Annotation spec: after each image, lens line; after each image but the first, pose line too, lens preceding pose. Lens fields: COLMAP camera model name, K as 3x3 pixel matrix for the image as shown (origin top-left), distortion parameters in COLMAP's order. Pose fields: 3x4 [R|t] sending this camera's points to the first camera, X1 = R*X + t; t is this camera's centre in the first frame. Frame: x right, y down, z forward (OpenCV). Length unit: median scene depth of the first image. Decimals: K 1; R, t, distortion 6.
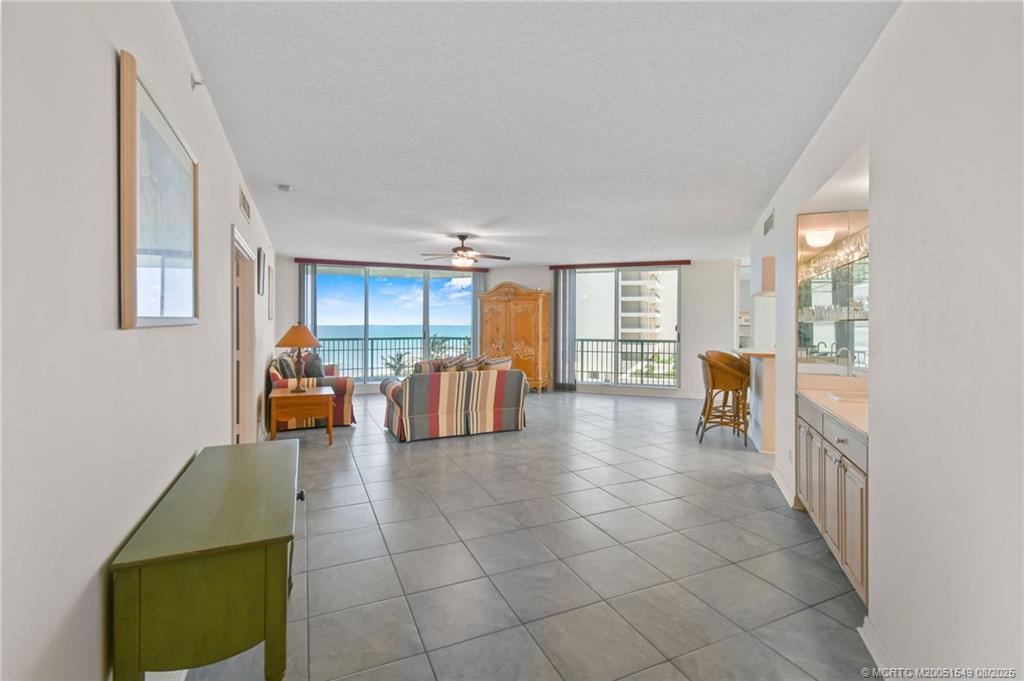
lens RADIAL K [[467.2, 0, 516.2], [0, 467.2, 331.4], [0, 0, 1]] dist [0.004187, -0.000438]
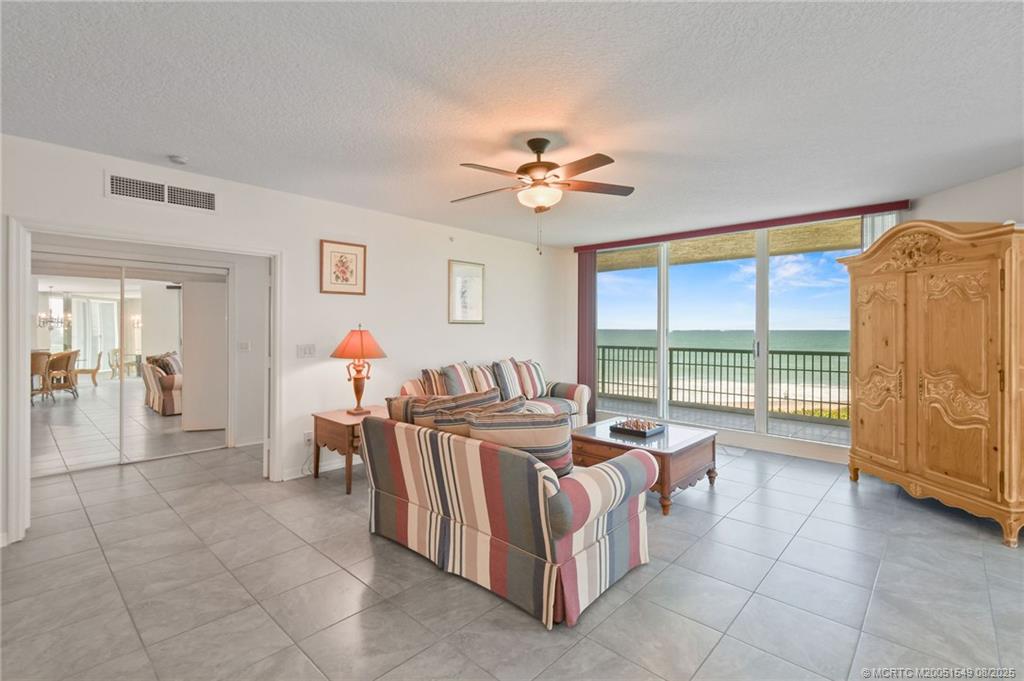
lens RADIAL K [[467.2, 0, 516.2], [0, 467.2, 331.4], [0, 0, 1]] dist [0.004187, -0.000438]
pose [[0.398704, 0.003187, -0.917074, 0.221790], [-0.021026, 0.999763, -0.005667, -0.004987], [0.916838, 0.021541, 0.398677, 0.576630]]
